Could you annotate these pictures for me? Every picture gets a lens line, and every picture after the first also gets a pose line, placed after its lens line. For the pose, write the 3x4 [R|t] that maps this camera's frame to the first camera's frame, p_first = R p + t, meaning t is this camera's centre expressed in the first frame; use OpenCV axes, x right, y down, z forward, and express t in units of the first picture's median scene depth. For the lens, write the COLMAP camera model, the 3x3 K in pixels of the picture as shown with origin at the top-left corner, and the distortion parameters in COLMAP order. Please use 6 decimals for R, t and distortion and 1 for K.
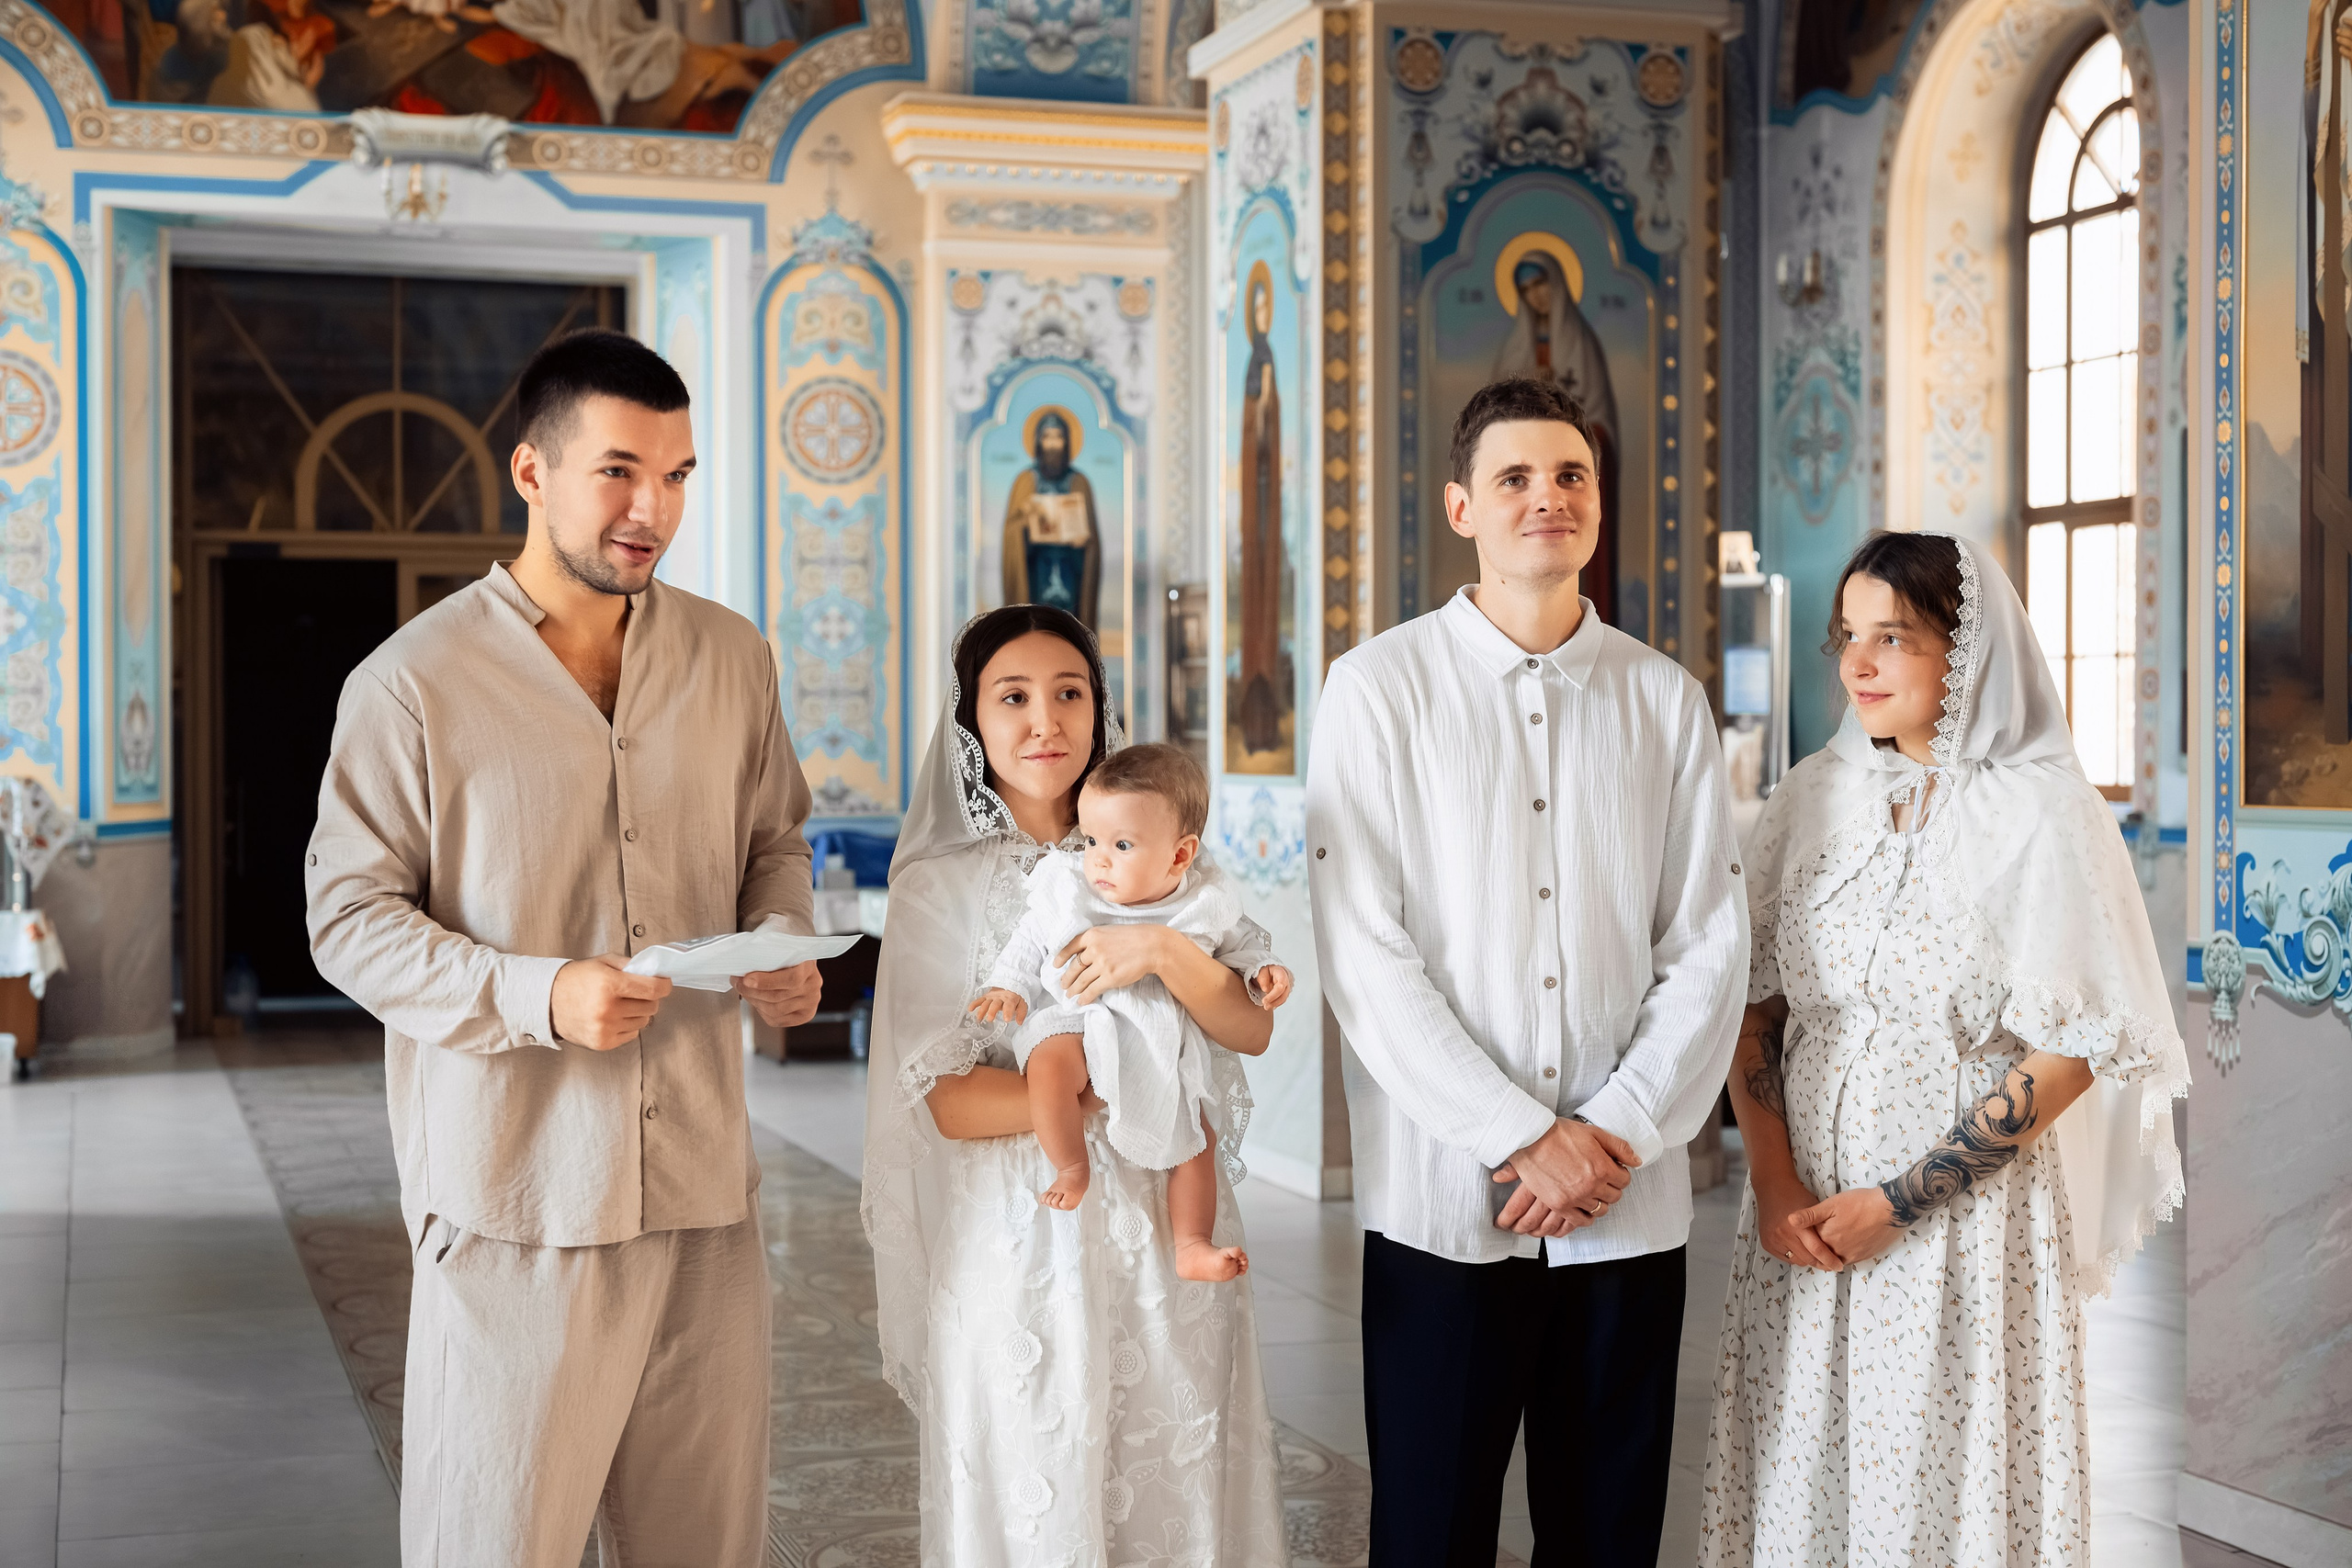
lens RADIAL K [[3402.7, 0, 1180.0], [0, 3402.7, 760.4], [0, 0, 1]] dist [-0.002628, 0.000000]
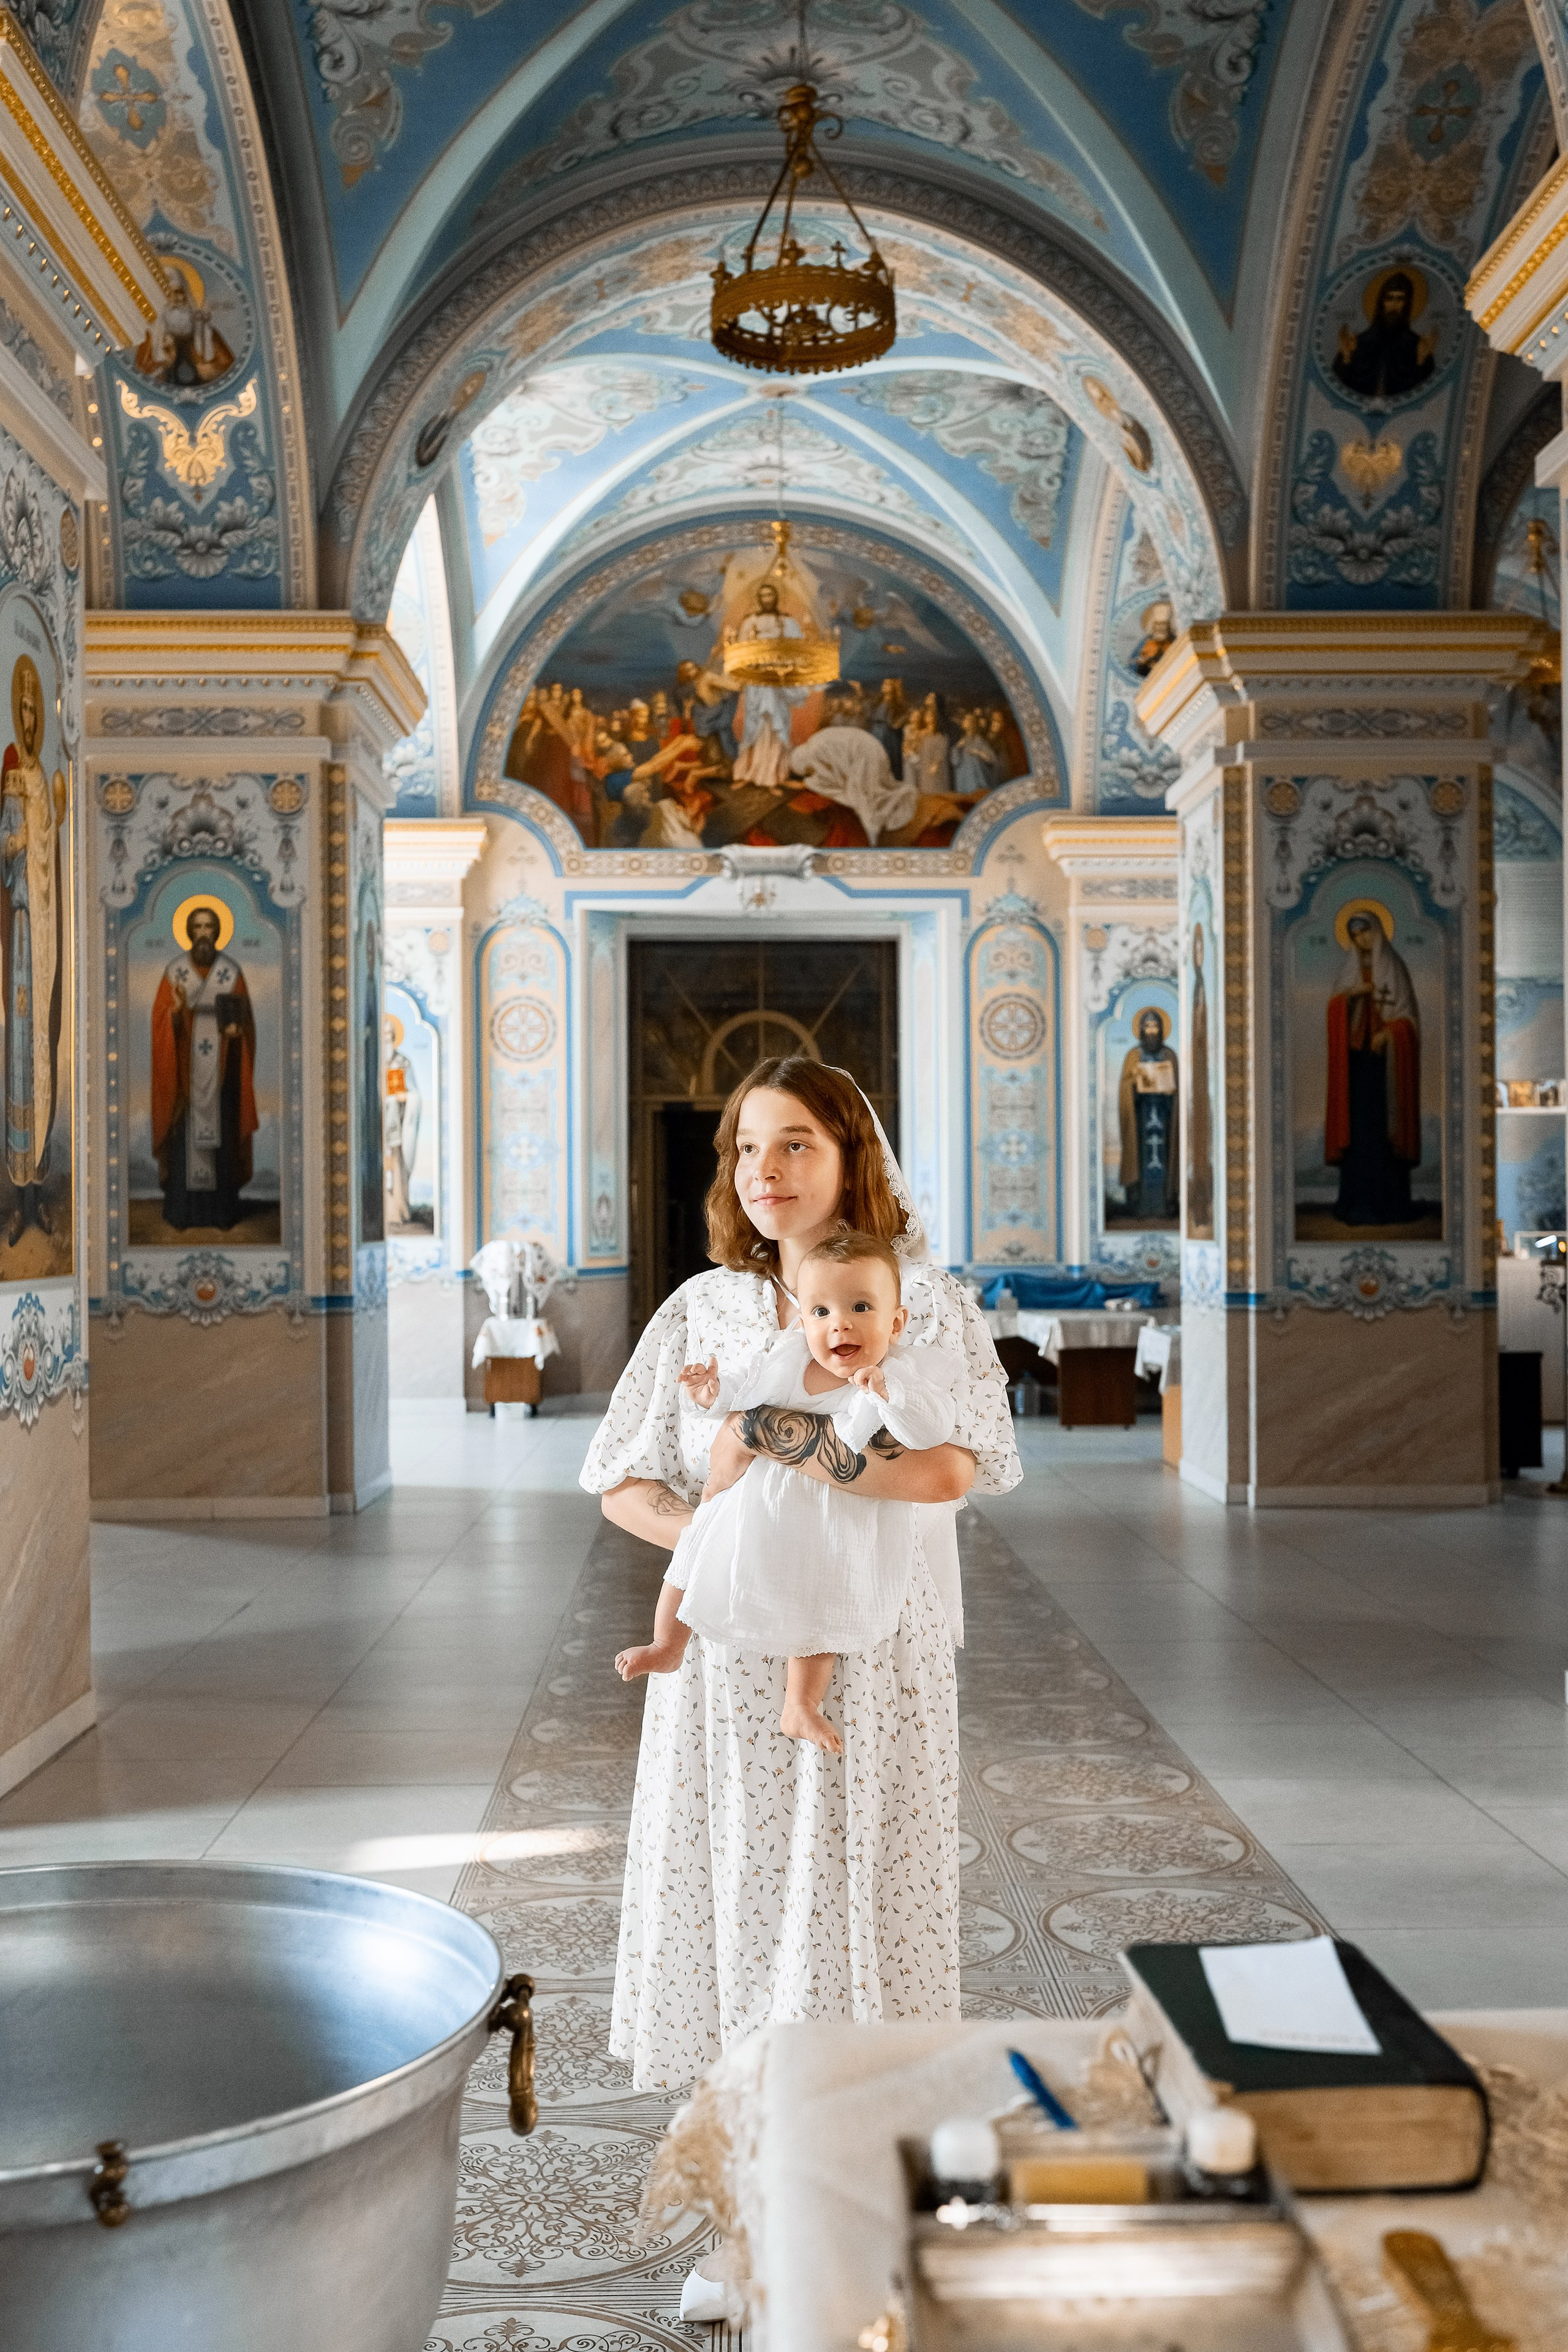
lens RADIAL K [[2223.0, 0, 740.3], [0, 2223.0, 1196.3], [0, 0, 1]] dist [-0.015816, 0.000000]
pose [[0.956375, -0.007955, -0.292032, 0.084205], [0.004016, 0.999893, -0.014086, -0.001809], [0.292113, 0.012299, 0.956305, -0.049091]]
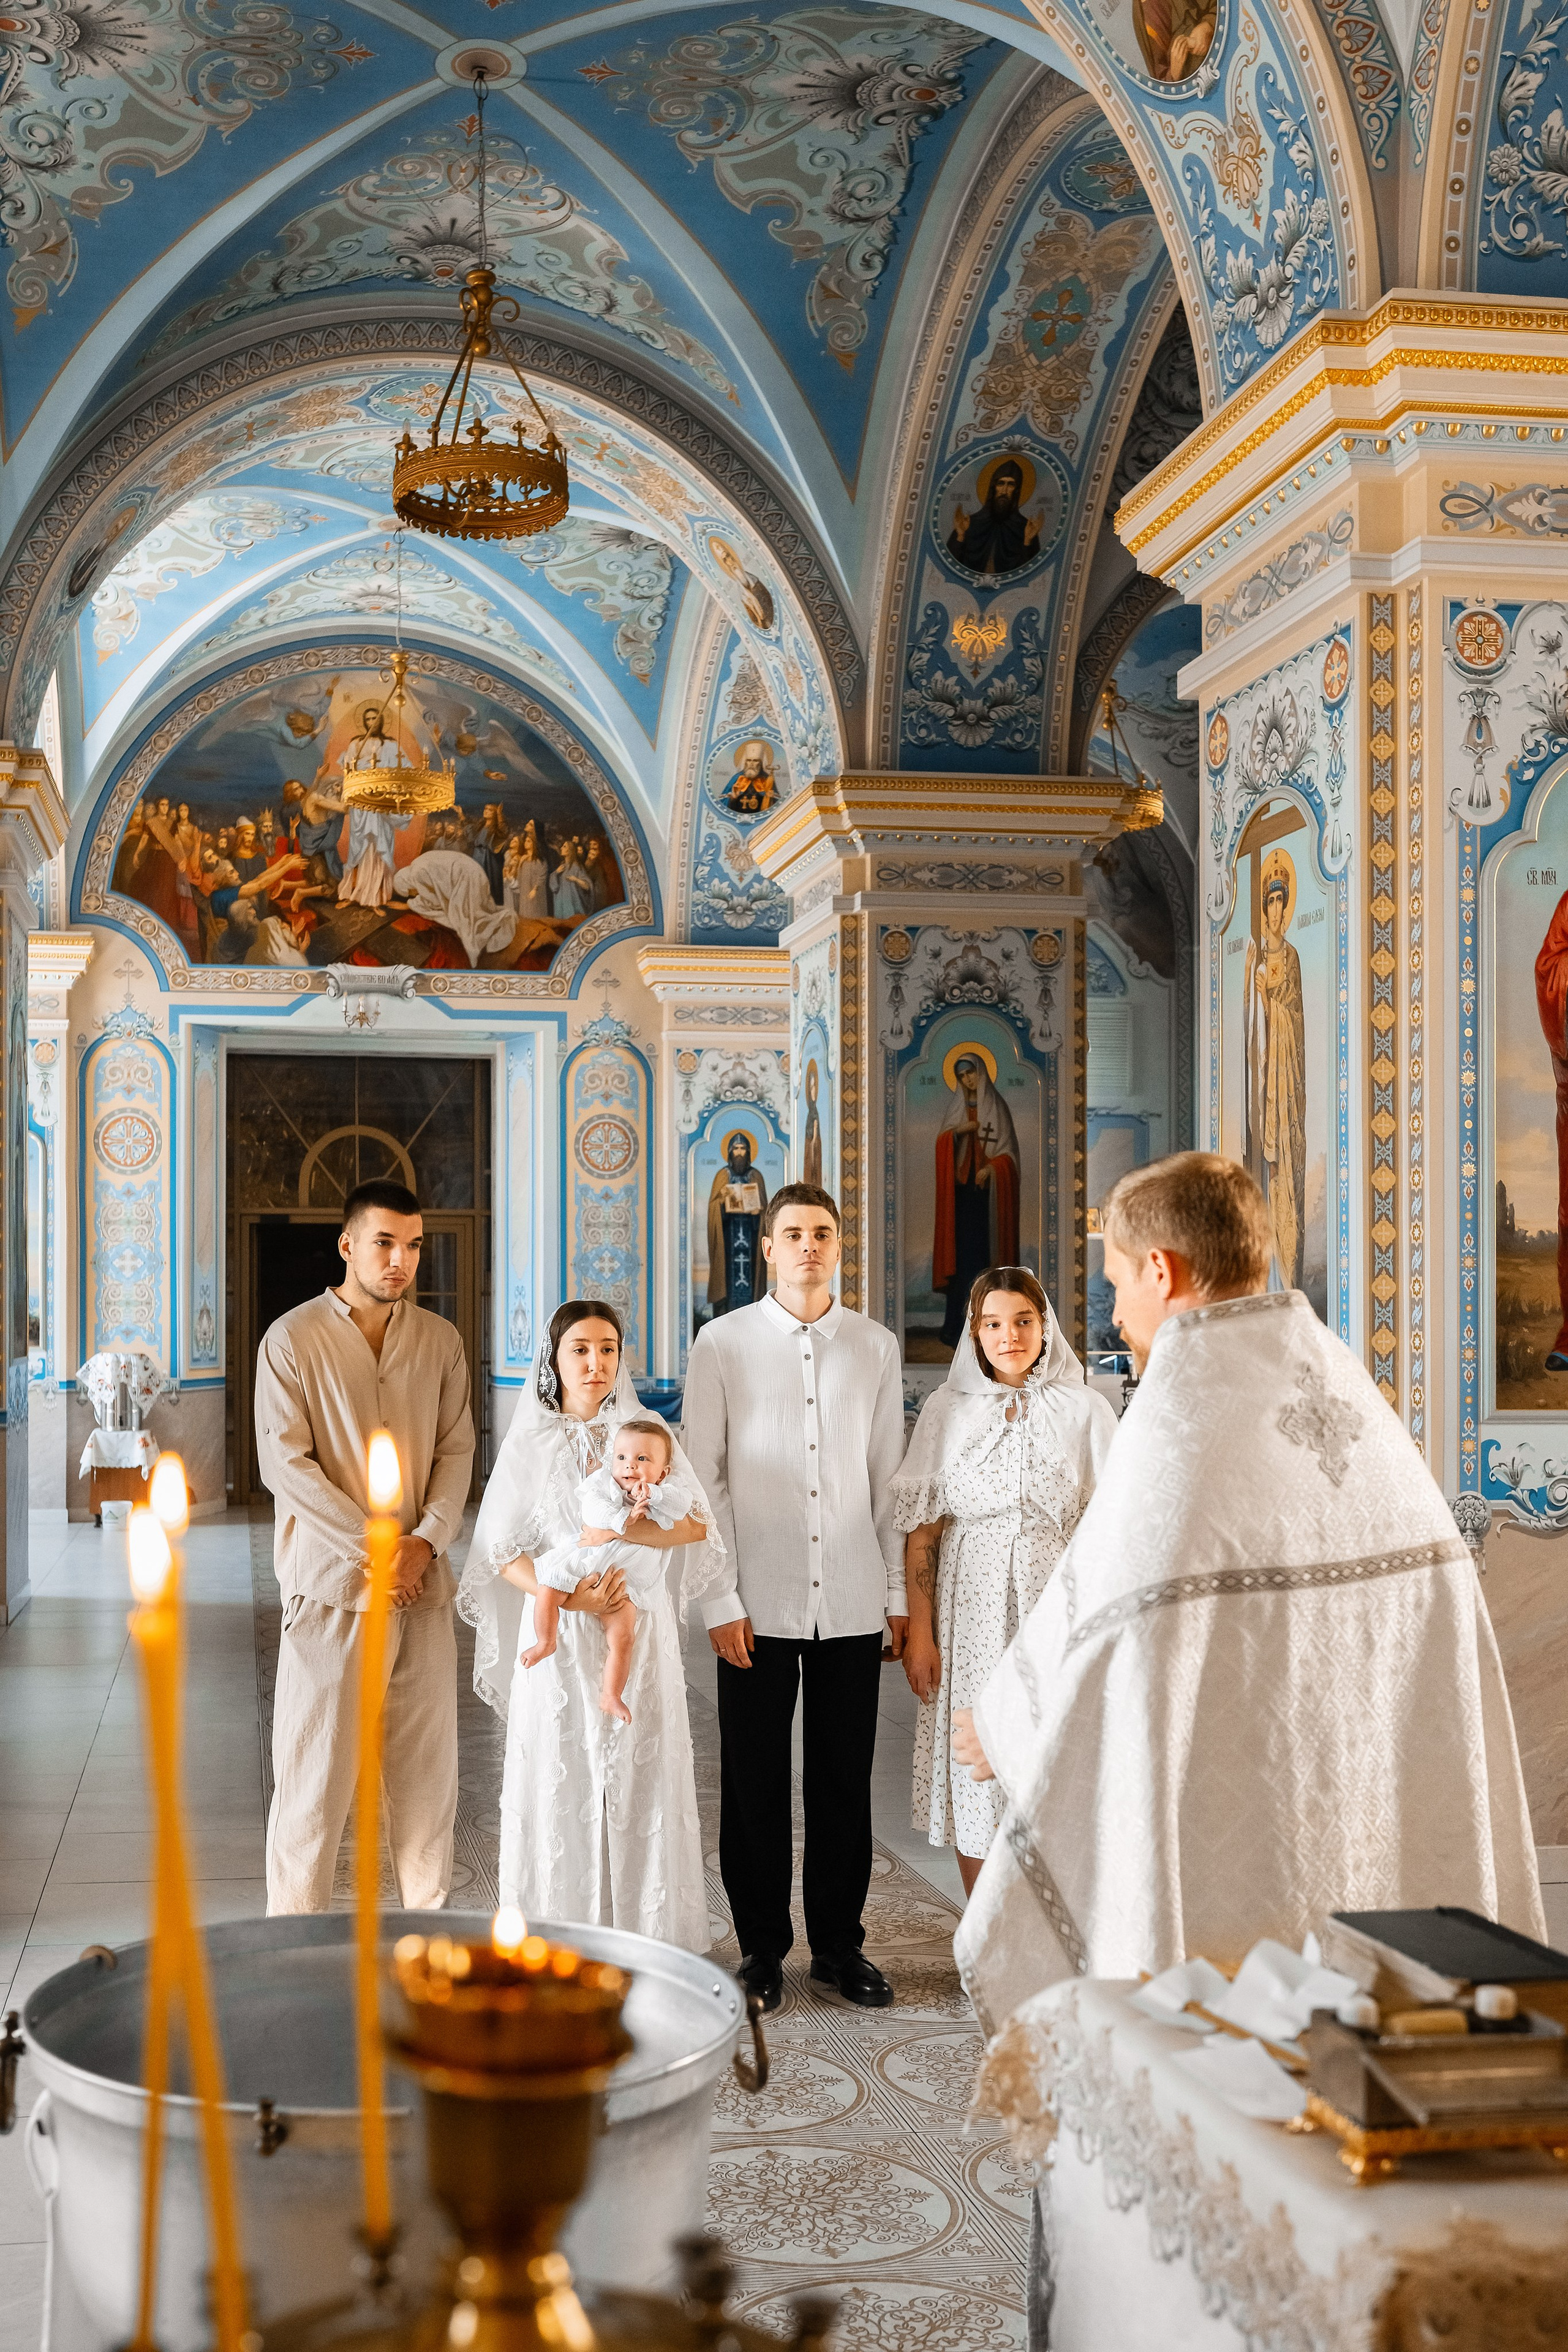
lens RADIAL K [[2244.7, 0, 522.5], [0, 2244.7, 1300.8], [0, 0, 1]] dist [-0.022981, 0.000000]
pose [[0.983441, 0.001088, -0.181223, 0.058210], [-0.003368, 0.999919, -0.012278, -0.007697], [0.181195, 0.012685, 0.983365, -0.090583]]
